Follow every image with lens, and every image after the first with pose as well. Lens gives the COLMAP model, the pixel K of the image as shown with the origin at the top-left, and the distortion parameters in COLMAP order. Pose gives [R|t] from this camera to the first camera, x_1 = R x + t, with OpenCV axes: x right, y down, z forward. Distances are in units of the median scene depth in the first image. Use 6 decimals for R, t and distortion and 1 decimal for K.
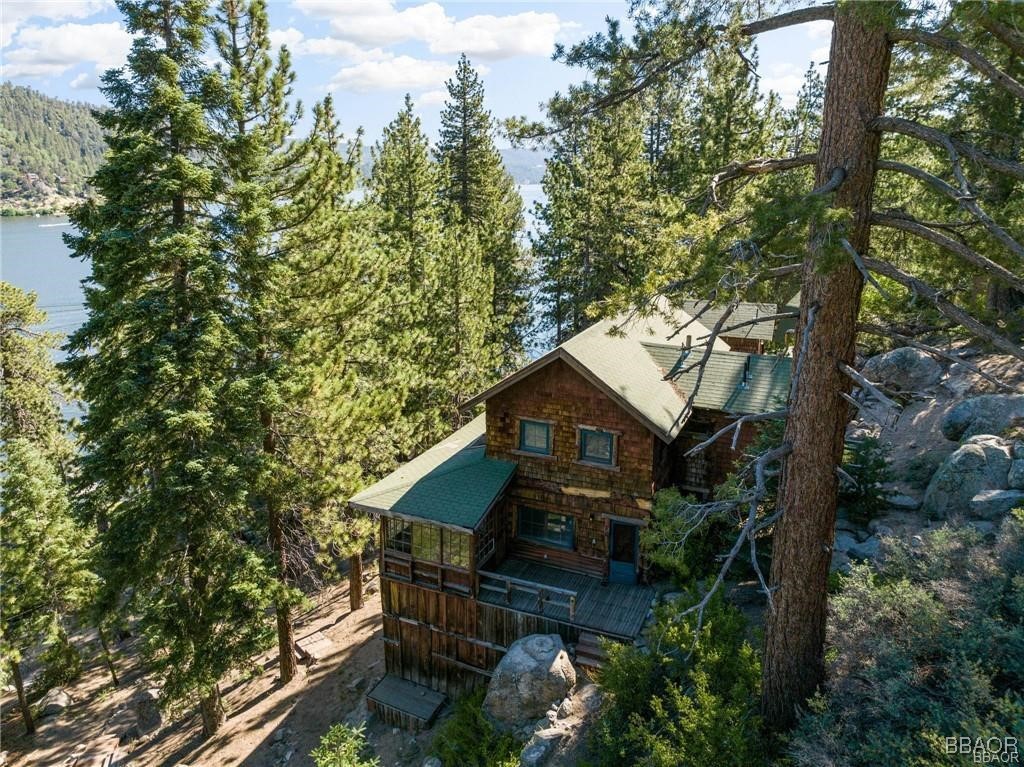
lens RADIAL K [[705.1, 0, 512.0], [0, 705.1, 383.5], [0, 0, 1]] dist [-0.000587, -0.000107]
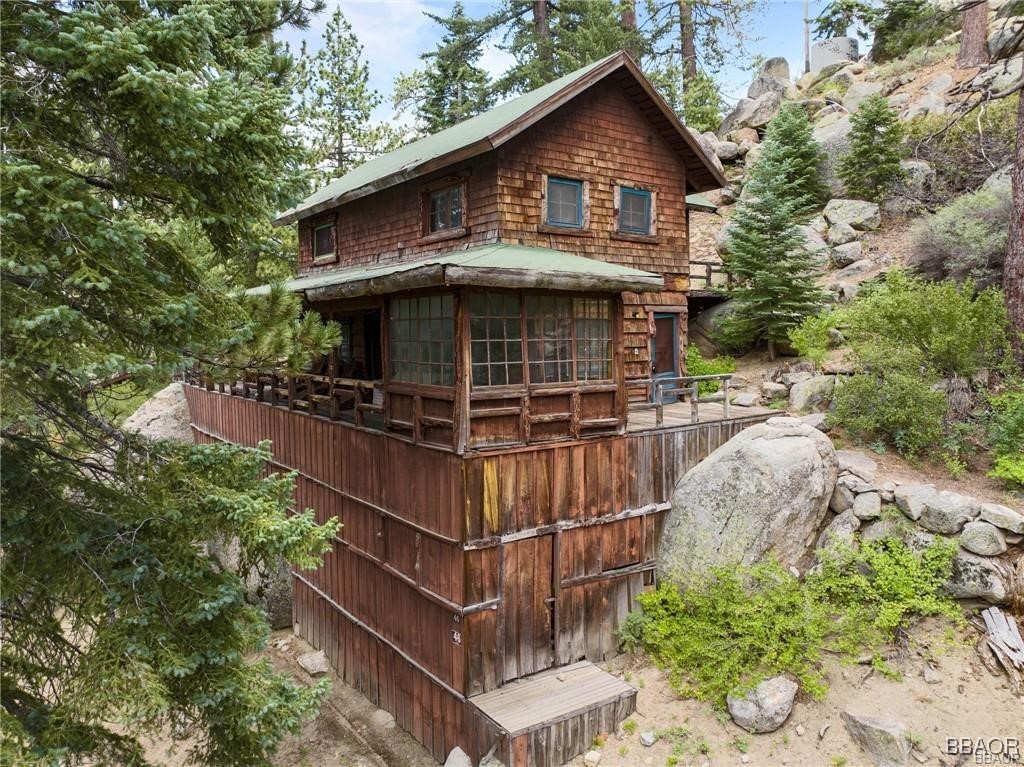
lens RADIAL K [[705.1, 0, 512.0], [0, 705.1, 383.5], [0, 0, 1]] dist [-0.000587, -0.000107]
pose [[0.501802, -0.068623, 0.862256, -0.576075], [0.243775, 0.967661, -0.064857, 0.271326], [-0.829920, 0.242742, 0.502303, 0.749852]]
